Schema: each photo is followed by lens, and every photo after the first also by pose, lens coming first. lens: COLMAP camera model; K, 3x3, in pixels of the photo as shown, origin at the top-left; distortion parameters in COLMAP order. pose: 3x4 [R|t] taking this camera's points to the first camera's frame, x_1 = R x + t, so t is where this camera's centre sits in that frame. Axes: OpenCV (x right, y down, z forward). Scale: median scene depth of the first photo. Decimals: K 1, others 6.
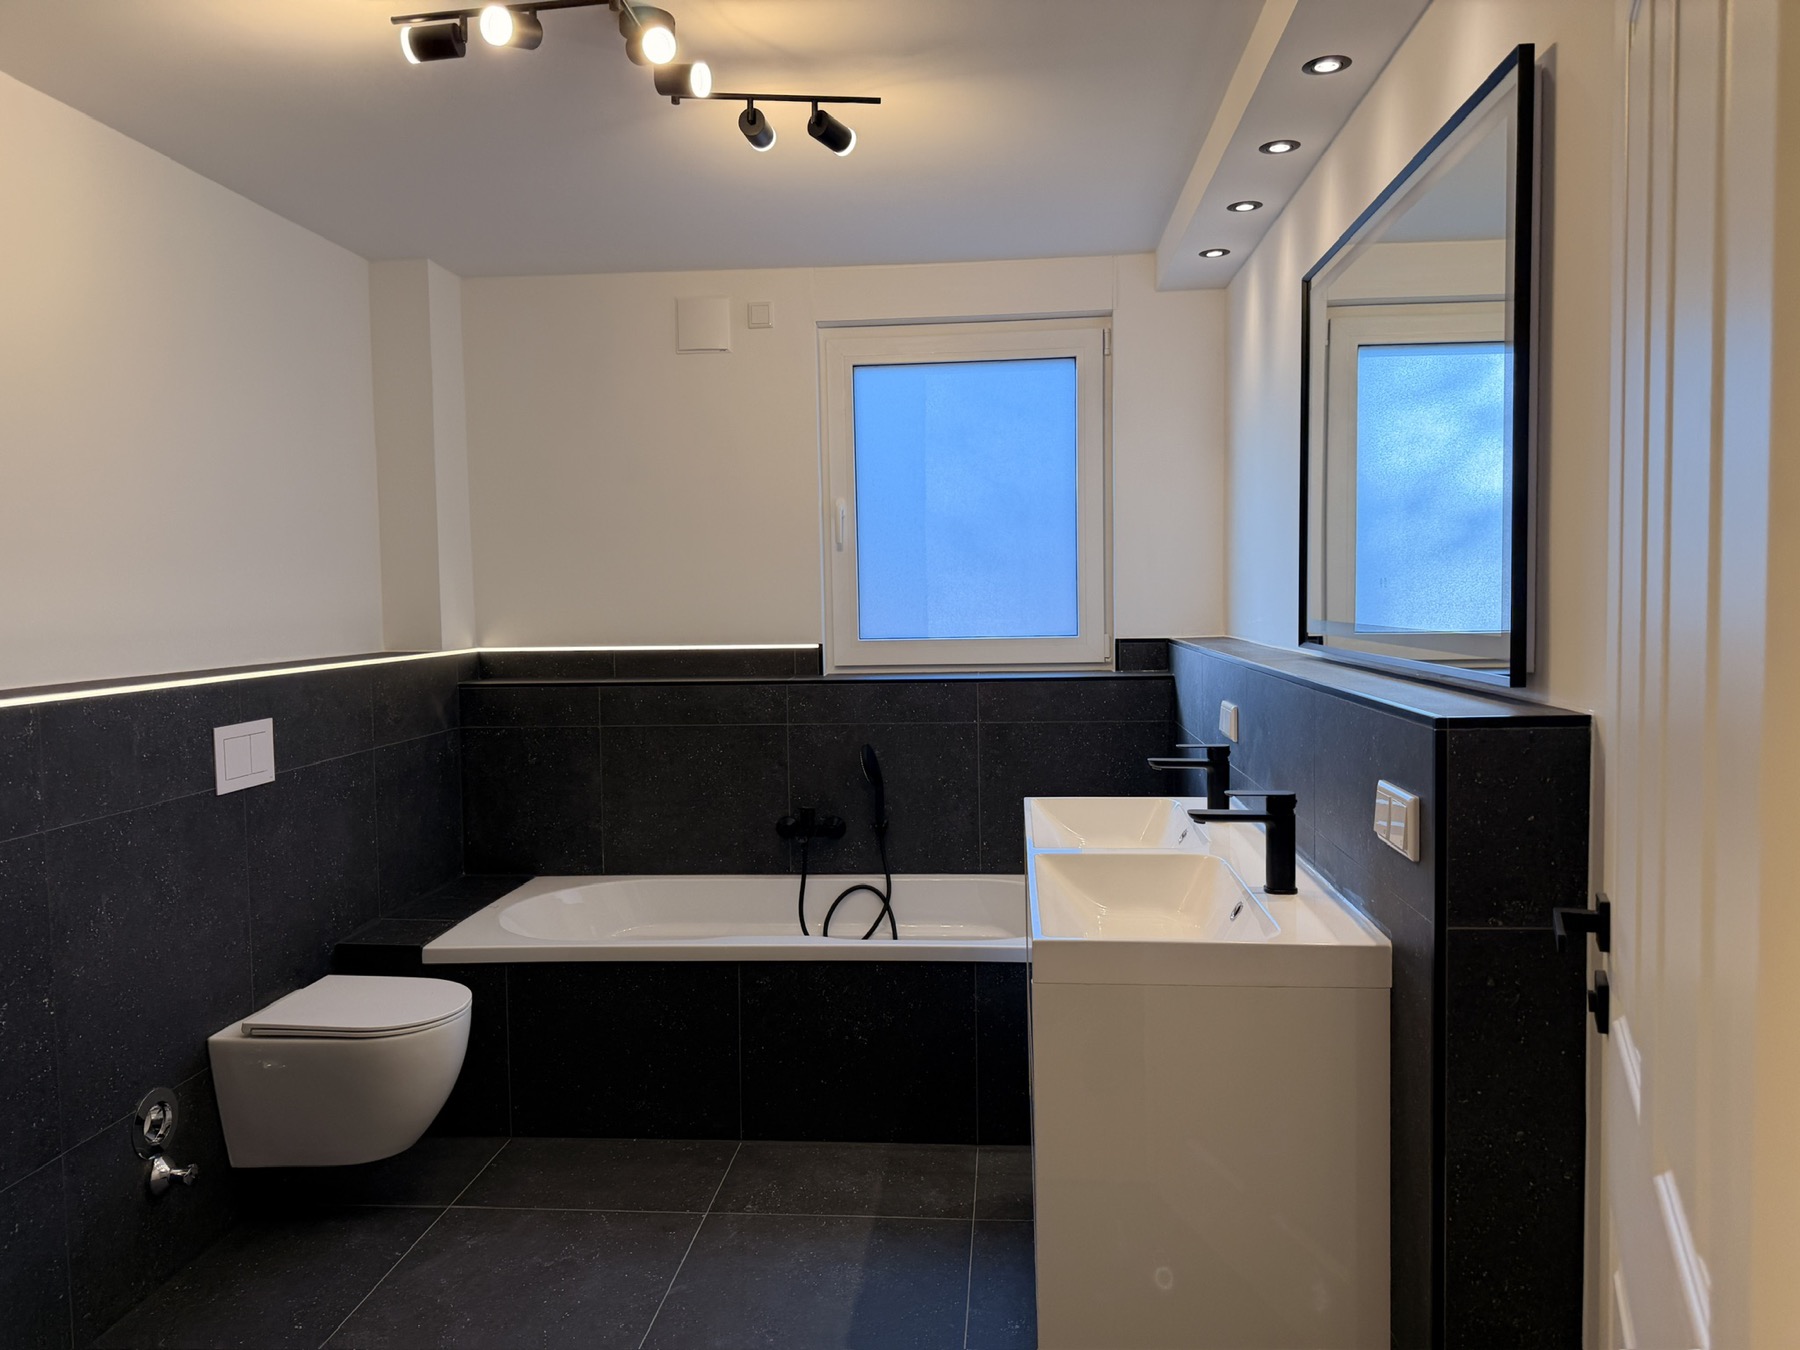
lens RADIAL K [[1295.6, 0, 900.0], [0, 1295.6, 675.0], [0, 0, 1]] dist [0.081681, -0.116741]
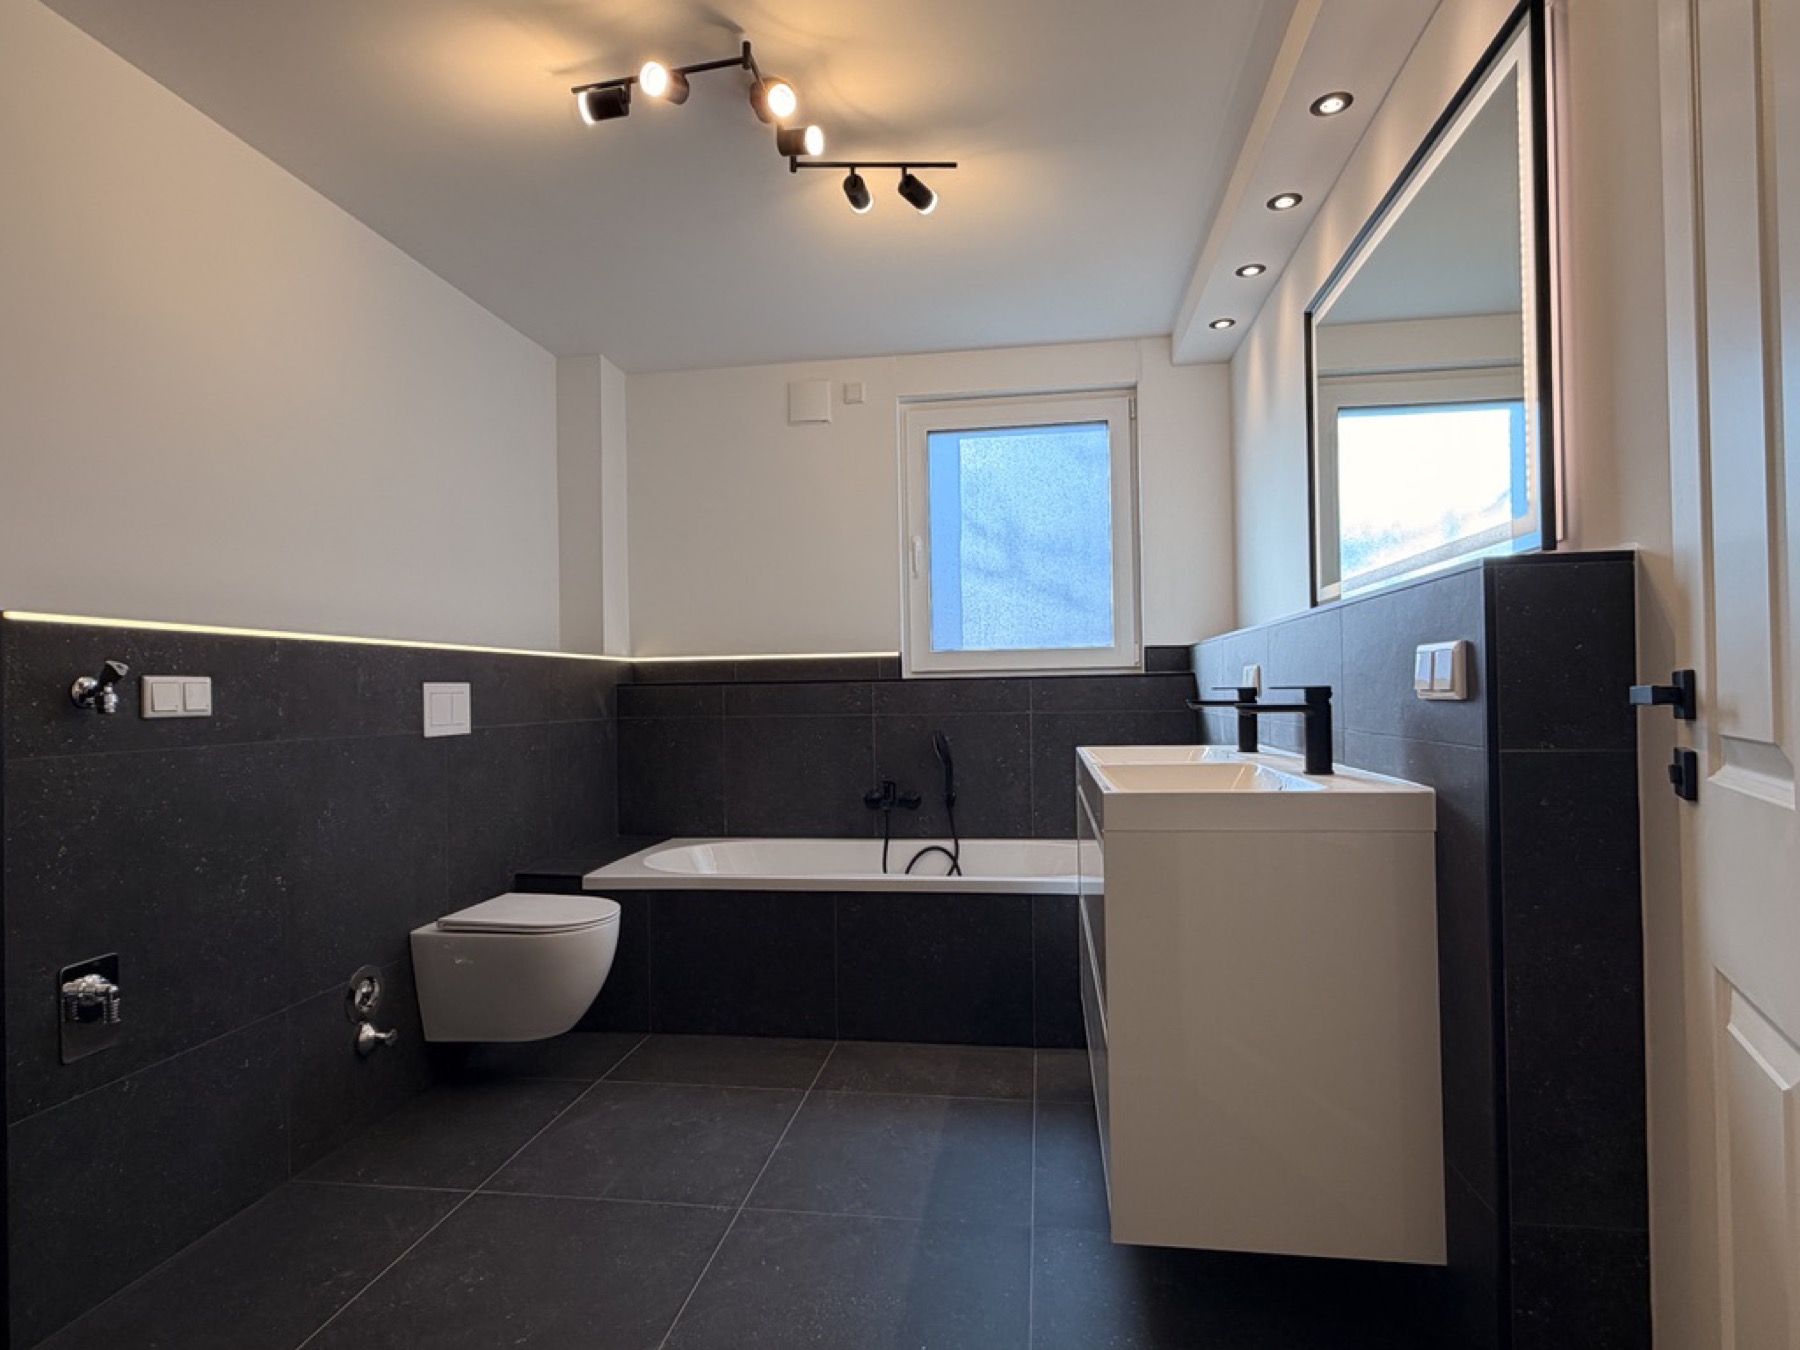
lens RADIAL K [[1006.8, 0, 888.2], [0, 1006.8, 677.9], [0, 0, 1]] dist [-0.001861, -0.000843]
pose [[0.997789, -0.000108, -0.066467, -0.014012], [-0.003977, 0.998111, -0.061315, 0.086918], [0.066348, 0.061444, 0.995903, 0.065893]]
